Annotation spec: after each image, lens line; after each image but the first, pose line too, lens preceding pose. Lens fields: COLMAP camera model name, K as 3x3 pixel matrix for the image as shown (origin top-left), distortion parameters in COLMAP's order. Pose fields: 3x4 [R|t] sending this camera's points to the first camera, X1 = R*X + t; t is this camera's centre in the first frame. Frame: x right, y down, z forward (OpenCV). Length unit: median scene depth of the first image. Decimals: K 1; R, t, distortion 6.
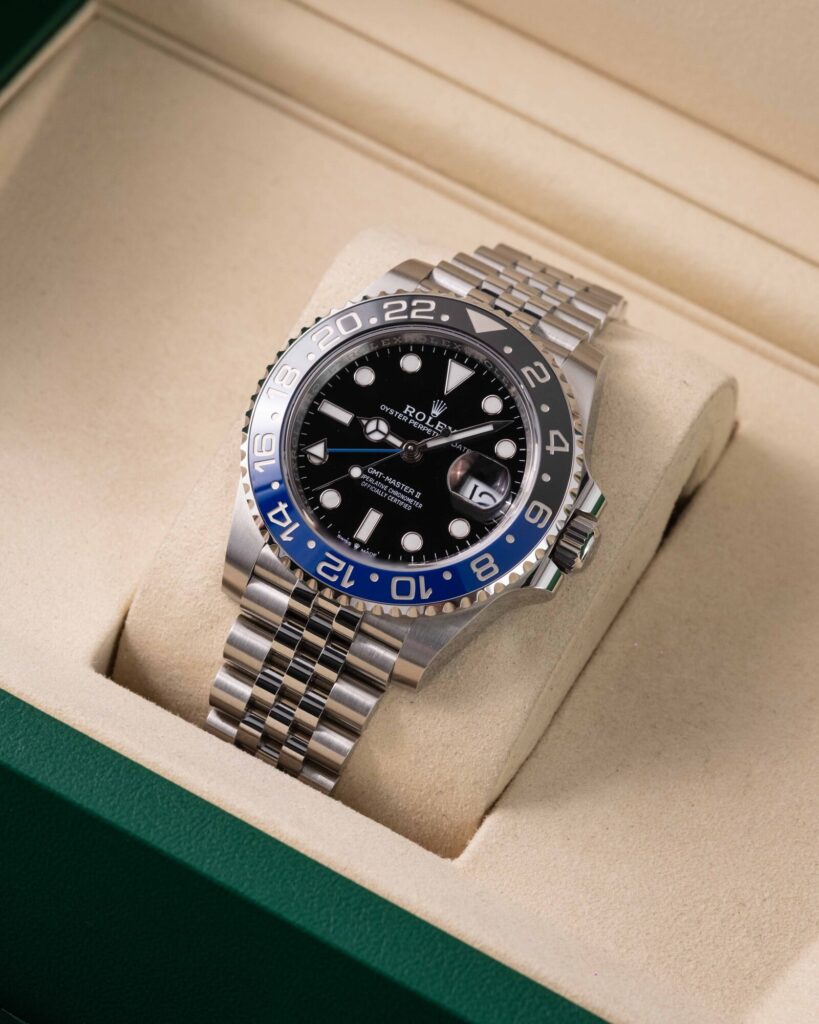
lens RADIAL K [[4372.3, 0, 352.1], [0, 4372.3, 513.0], [0, 0, 1]] dist [0.292214, 0.000000]
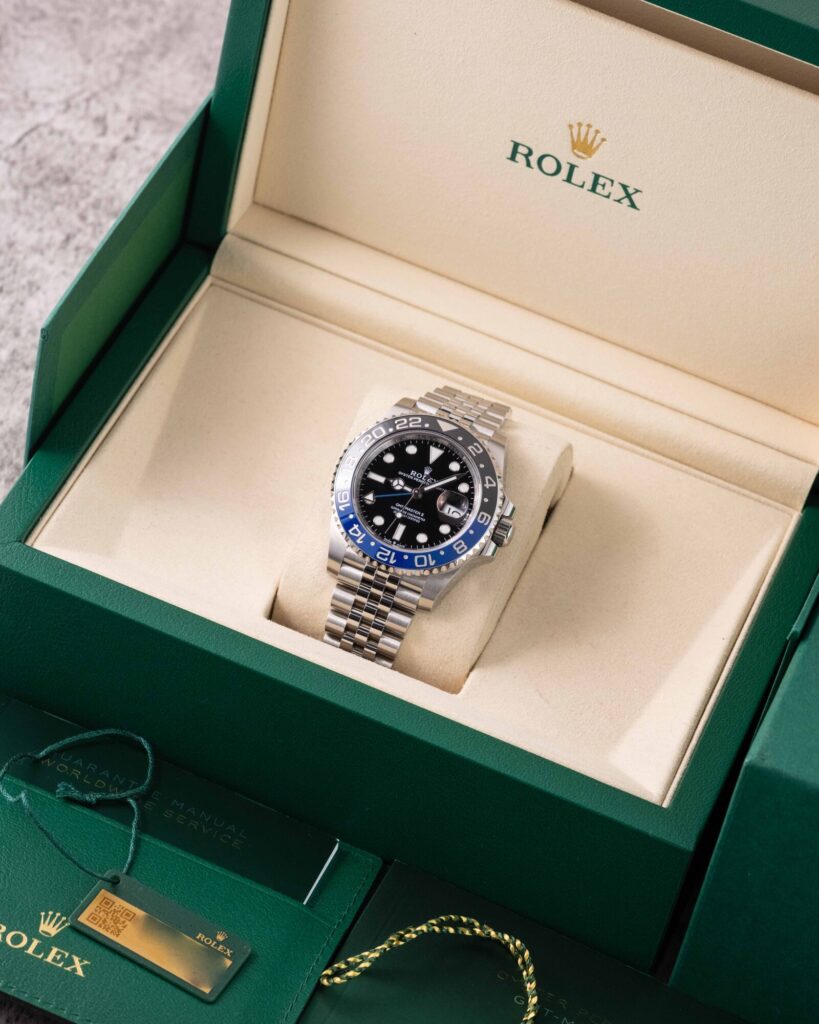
lens RADIAL K [[4372.3, 0, 407.8], [0, 4372.3, 512.9], [0, 0, 1]] dist [0.292214, 0.000000]
pose [[0.993382, -0.089544, 0.071933, -0.132136], [0.091735, 0.995396, -0.027758, 0.048773], [-0.069116, 0.034173, 0.997023, -0.968396]]
